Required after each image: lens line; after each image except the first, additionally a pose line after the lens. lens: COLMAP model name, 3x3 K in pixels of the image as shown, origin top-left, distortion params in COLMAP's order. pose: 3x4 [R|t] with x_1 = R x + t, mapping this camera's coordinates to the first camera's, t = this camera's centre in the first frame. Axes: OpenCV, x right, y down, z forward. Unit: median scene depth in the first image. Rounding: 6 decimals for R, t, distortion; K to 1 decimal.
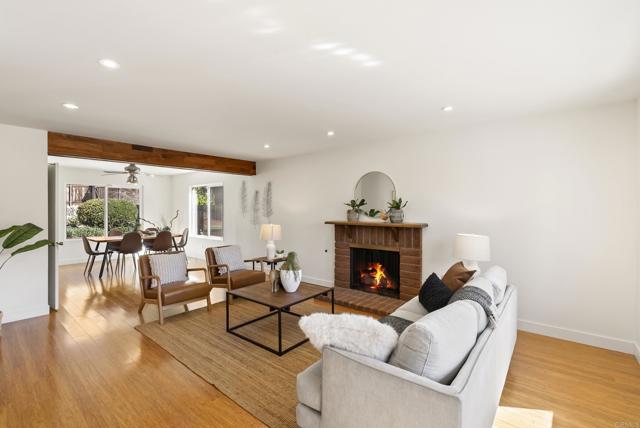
lens RADIAL K [[291.4, 0, 320.0], [0, 291.4, 214.0], [0, 0, 1]] dist [-0.003259, 0.000439]
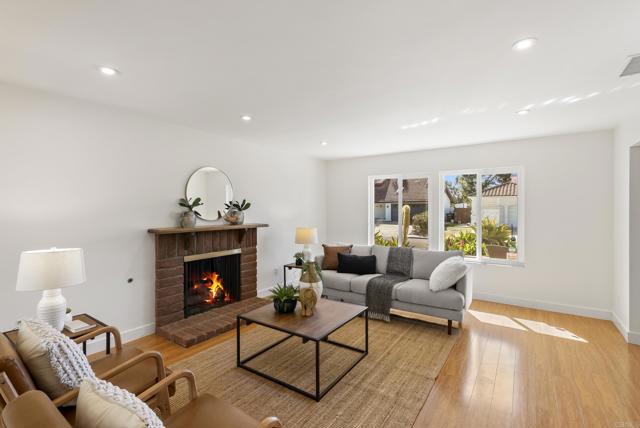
lens RADIAL K [[291.4, 0, 320.0], [0, 291.4, 214.0], [0, 0, 1]] dist [-0.003259, 0.000439]
pose [[-0.088581, -0.009484, 0.996024, -0.678127], [0.017139, 0.999792, 0.011044, -0.010867], [-0.995922, 0.018050, -0.088400, 0.741504]]
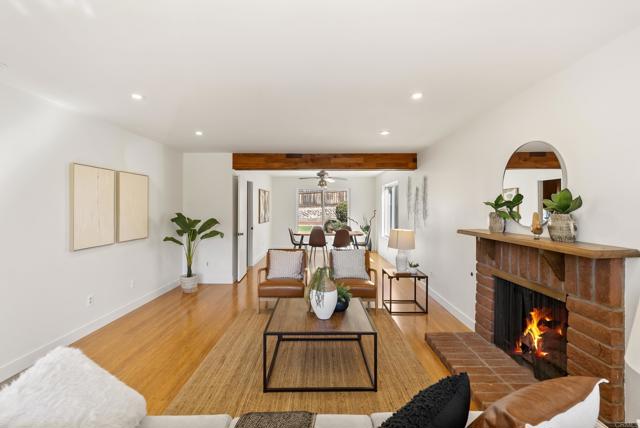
lens RADIAL K [[291.4, 0, 320.0], [0, 291.4, 214.0], [0, 0, 1]] dist [-0.003259, 0.000439]
pose [[0.640447, 0.018941, -0.767769, 0.341351], [-0.017234, 0.999799, 0.010289, -0.011638], [0.767809, 0.006642, 0.640644, 0.352768]]
